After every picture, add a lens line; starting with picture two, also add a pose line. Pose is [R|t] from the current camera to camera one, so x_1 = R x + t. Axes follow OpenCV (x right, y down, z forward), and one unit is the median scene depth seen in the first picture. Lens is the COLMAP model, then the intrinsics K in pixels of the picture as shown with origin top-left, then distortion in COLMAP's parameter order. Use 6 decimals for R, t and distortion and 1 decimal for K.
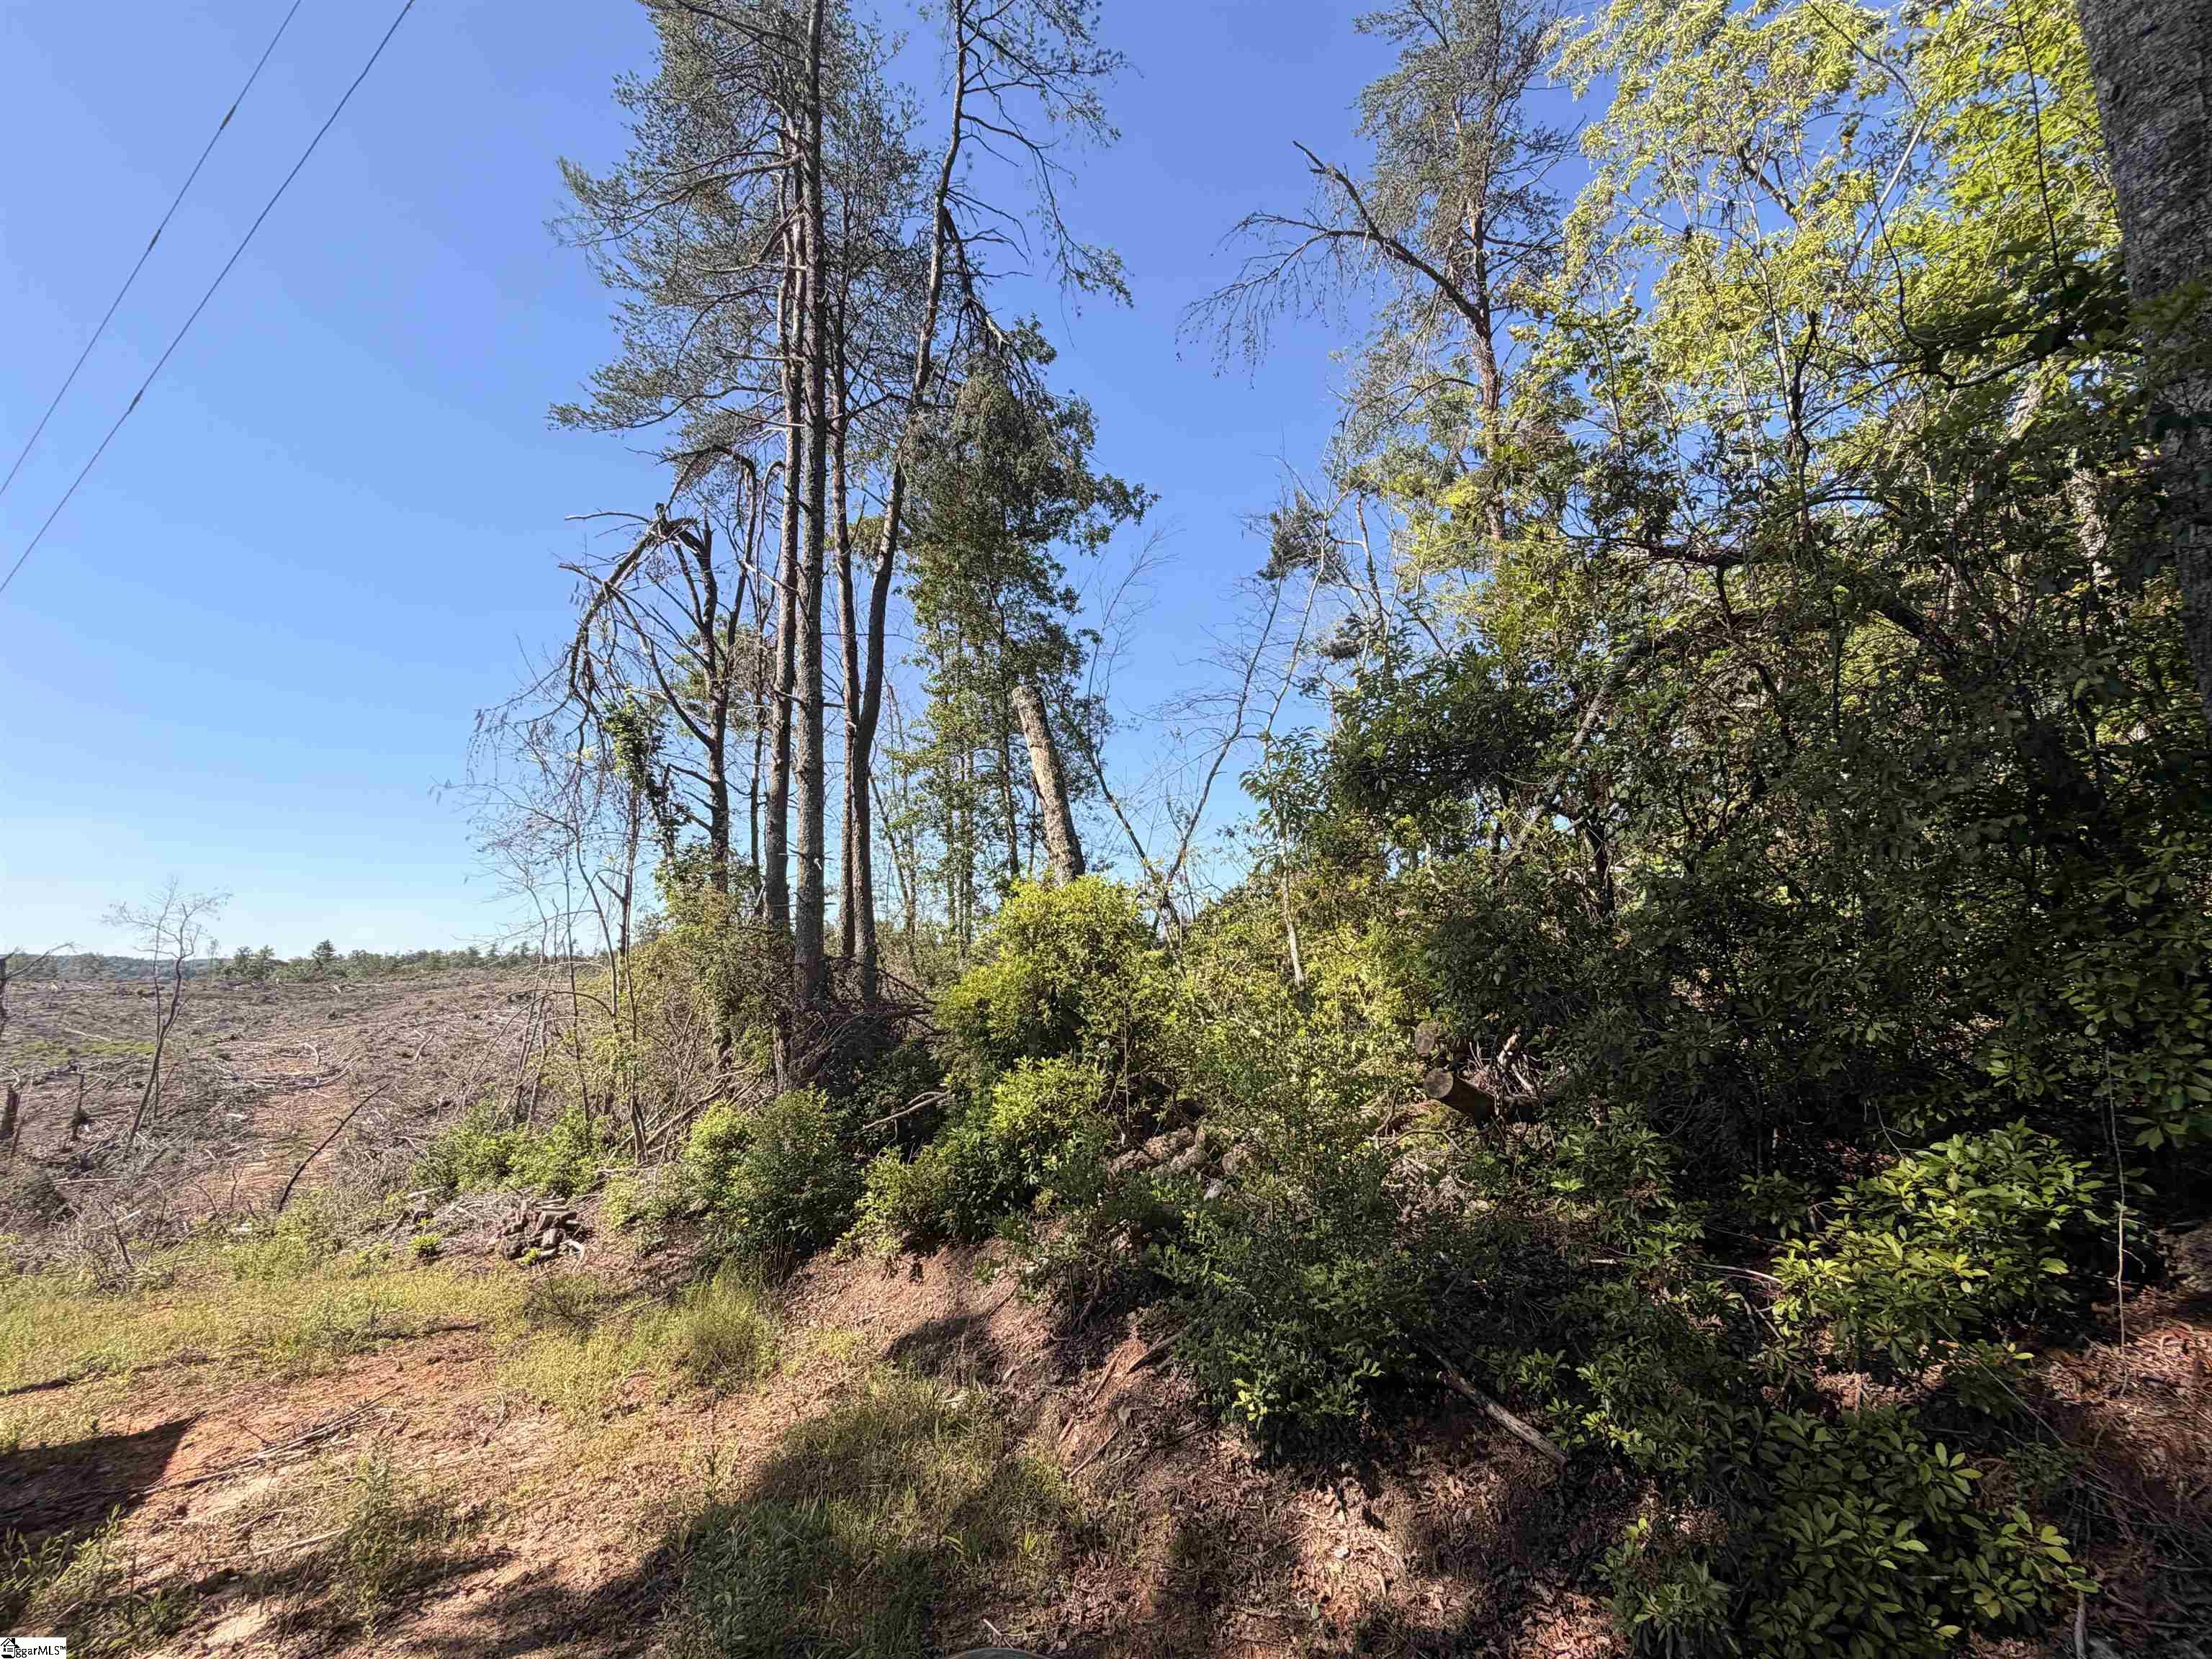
lens RADIAL K [[908.3, 0, 1108.2], [0, 908.3, 837.5], [0, 0, 1]] dist [0.001917, -0.000032]
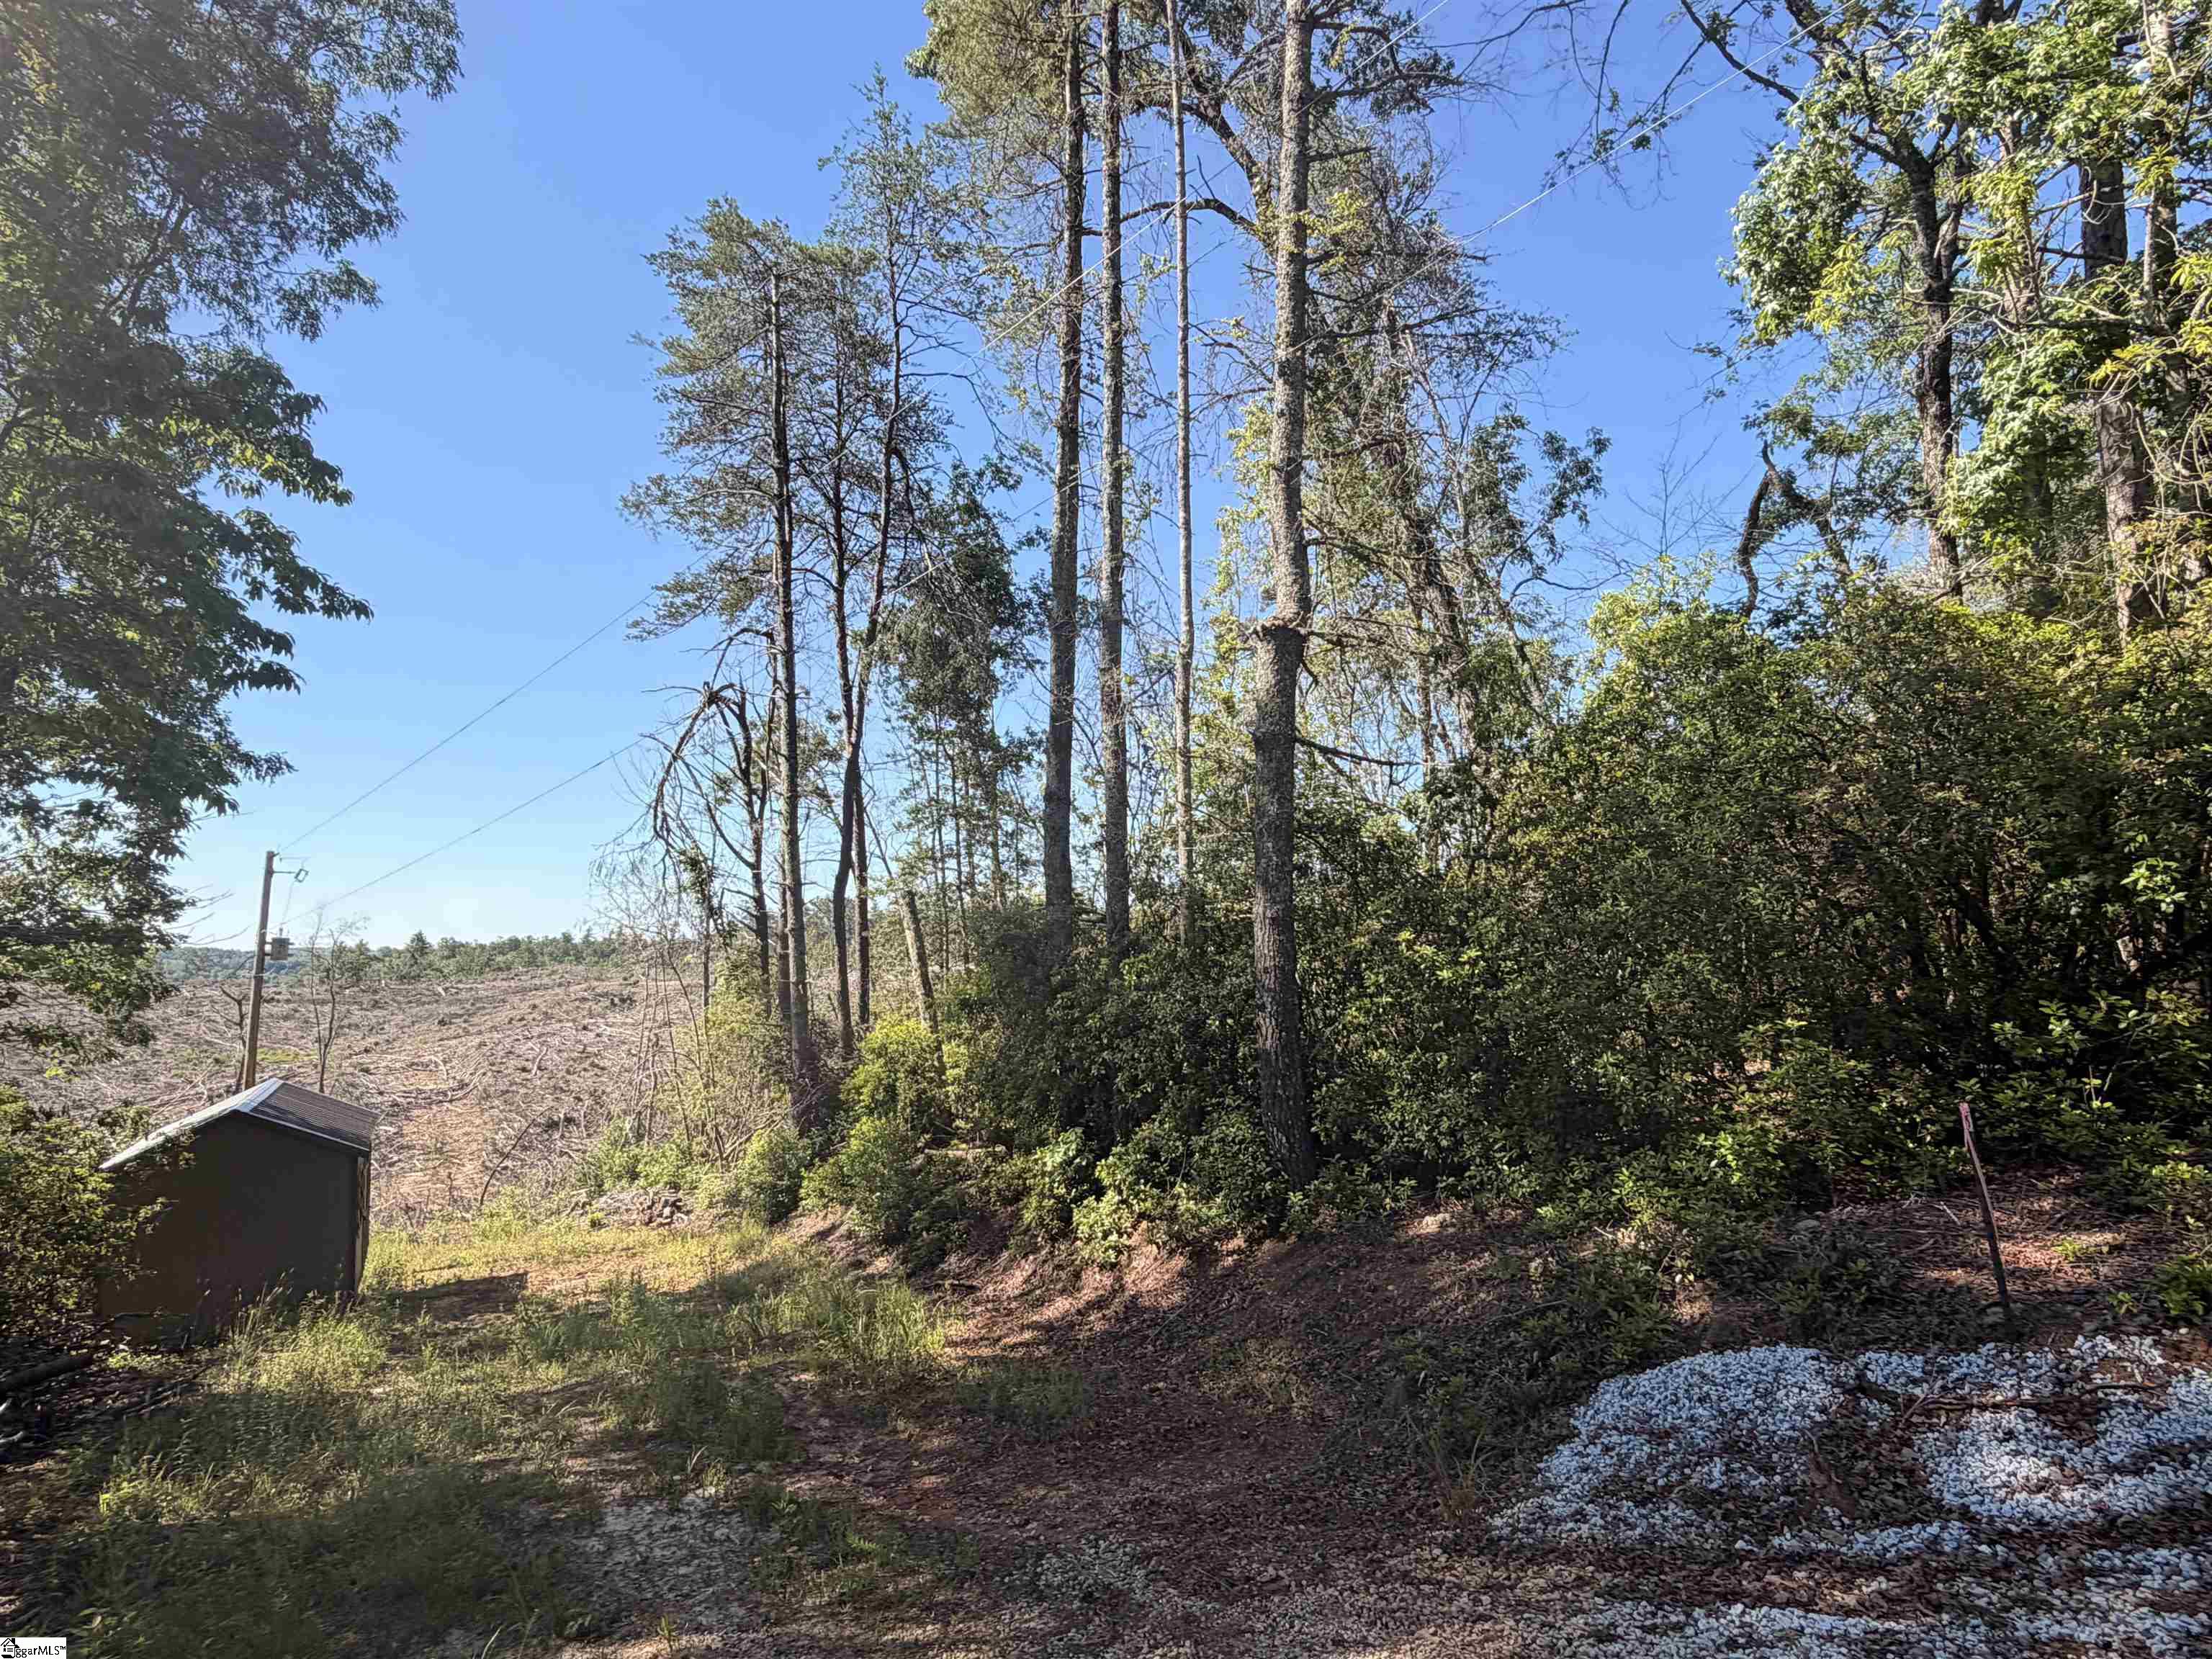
lens RADIAL K [[1274.4, 0, 1106.0], [0, 1274.4, 829.5], [0, 0, 1]] dist [-0.002743, -0.000435]
pose [[0.979197, -0.036372, -0.199625, 0.428148], [0.048539, 0.997228, 0.056398, -0.224992], [0.197021, -0.064914, 0.978248, -0.695564]]
